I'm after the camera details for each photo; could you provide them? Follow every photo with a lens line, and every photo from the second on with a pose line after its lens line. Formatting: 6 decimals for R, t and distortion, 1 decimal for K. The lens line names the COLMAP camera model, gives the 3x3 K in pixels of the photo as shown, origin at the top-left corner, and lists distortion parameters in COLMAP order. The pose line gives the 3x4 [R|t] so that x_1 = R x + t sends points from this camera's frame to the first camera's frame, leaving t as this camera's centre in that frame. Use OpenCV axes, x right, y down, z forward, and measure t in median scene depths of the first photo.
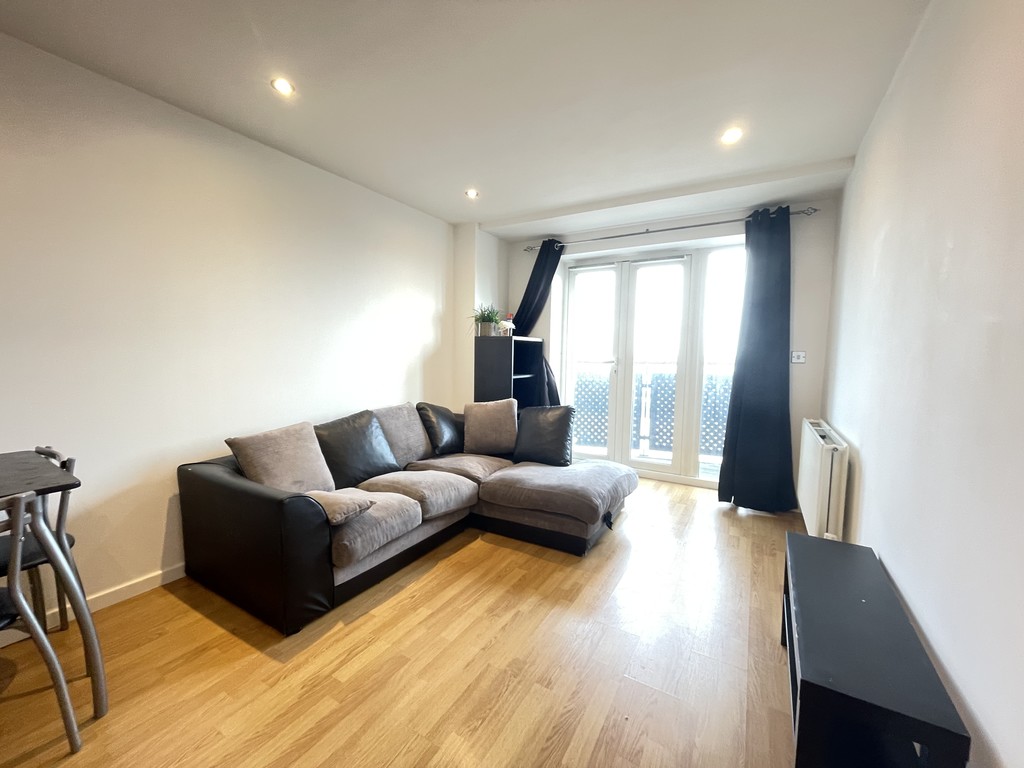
lens RADIAL K [[415.1, 0, 512.2], [0, 415.1, 384.0], [0, 0, 1]] dist [-0.000501, 0.000233]
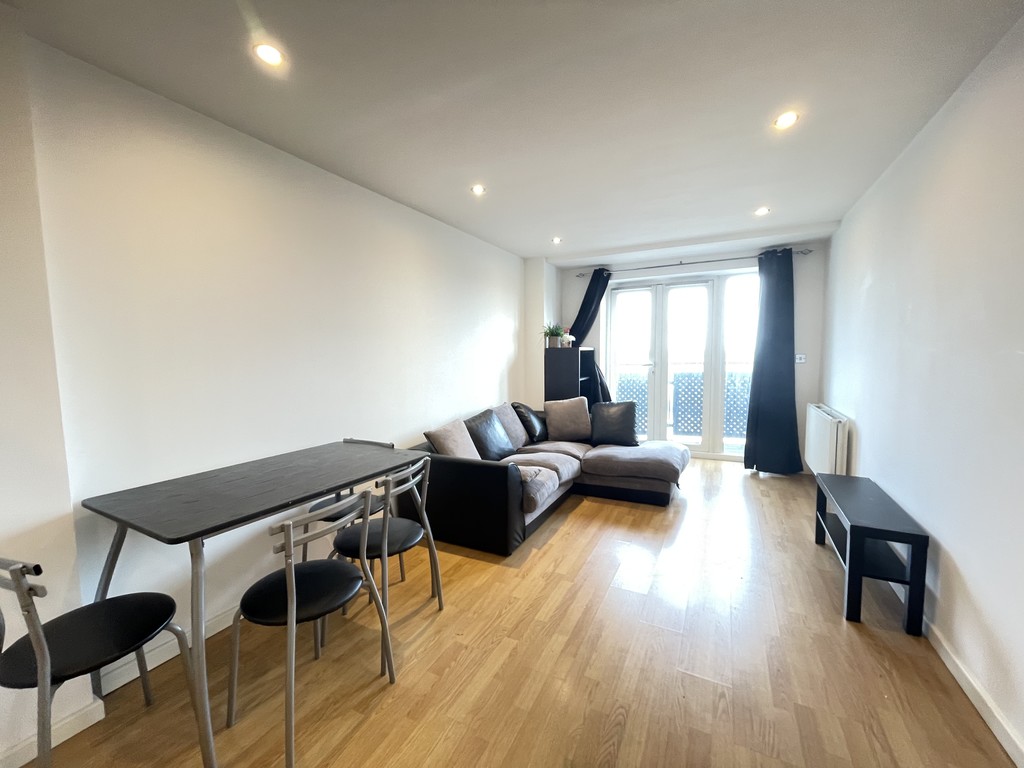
lens RADIAL K [[415.1, 0, 511.4], [0, 415.1, 383.4], [0, 0, 1]] dist [-0.000501, 0.000233]
pose [[0.997725, -0.033086, 0.058738, -0.322447], [0.033023, 0.999453, 0.002033, -0.017493], [-0.058773, -0.000089, 0.998271, -0.285640]]
